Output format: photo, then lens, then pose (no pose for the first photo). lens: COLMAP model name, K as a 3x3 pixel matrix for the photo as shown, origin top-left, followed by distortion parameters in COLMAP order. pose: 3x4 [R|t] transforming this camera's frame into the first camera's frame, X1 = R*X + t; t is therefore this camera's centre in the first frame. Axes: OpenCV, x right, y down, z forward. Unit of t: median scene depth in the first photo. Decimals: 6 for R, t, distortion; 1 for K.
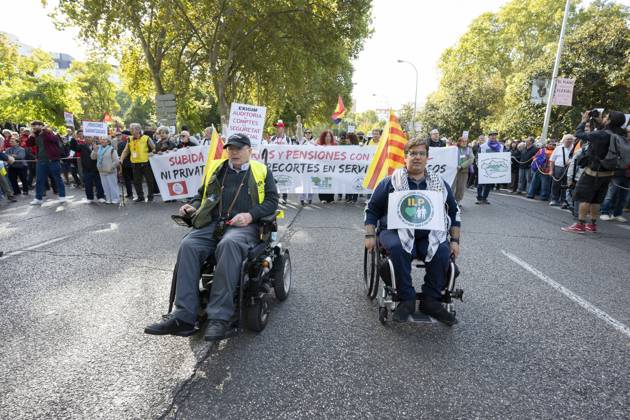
lens RADIAL K [[298.2, 0, 316.3], [0, 298.2, 208.1], [0, 0, 1]] dist [0.001994, -0.000463]
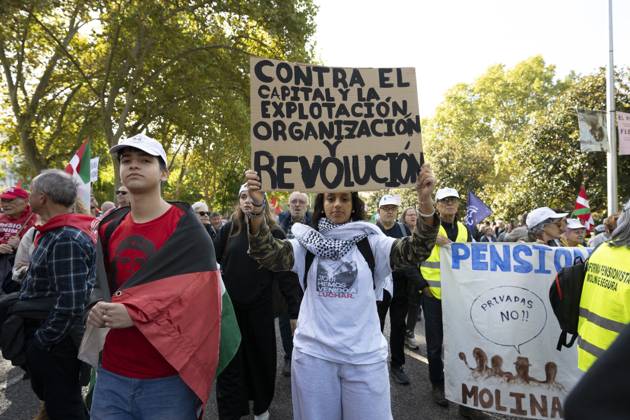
lens RADIAL K [[343.4, 0, 315.8], [0, 343.4, 207.4], [0, 0, 1]] dist [0.001688, 0.001139]
pose [[0.996796, 0.001051, 0.079984, 0.043251], [0.019033, 0.968079, -0.249920, -0.025176], [-0.077693, 0.250642, 0.964957, 0.115126]]
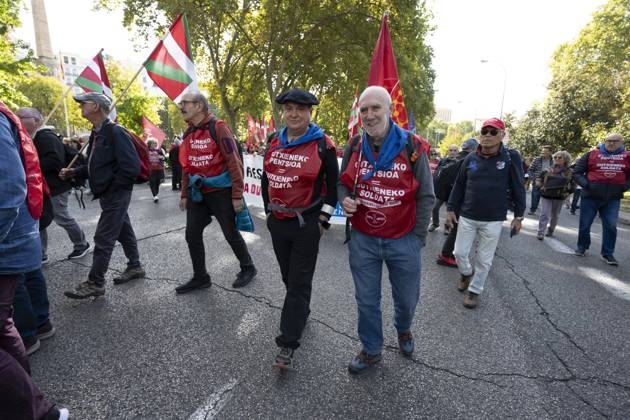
lens RADIAL K [[298.2, 0, 315.1], [0, 298.2, 207.9], [0, 0, 1]] dist [0.001994, -0.000463]
pose [[0.957545, 0.069921, -0.279676, 0.061805], [-0.079743, 0.996529, -0.023883, -0.008602], [0.277035, 0.045171, 0.959797, 0.042546]]
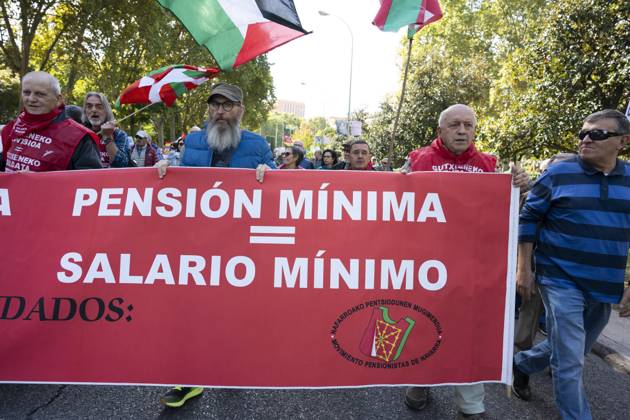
lens RADIAL K [[380.7, 0, 315.6], [0, 380.7, 209.7], [0, 0, 1]] dist [0.003120, -0.001988]
pose [[0.988077, 0.023603, 0.152143, 0.120765], [-0.011759, 0.996861, -0.078289, -0.046050], [-0.153513, 0.075567, 0.985253, 0.231439]]
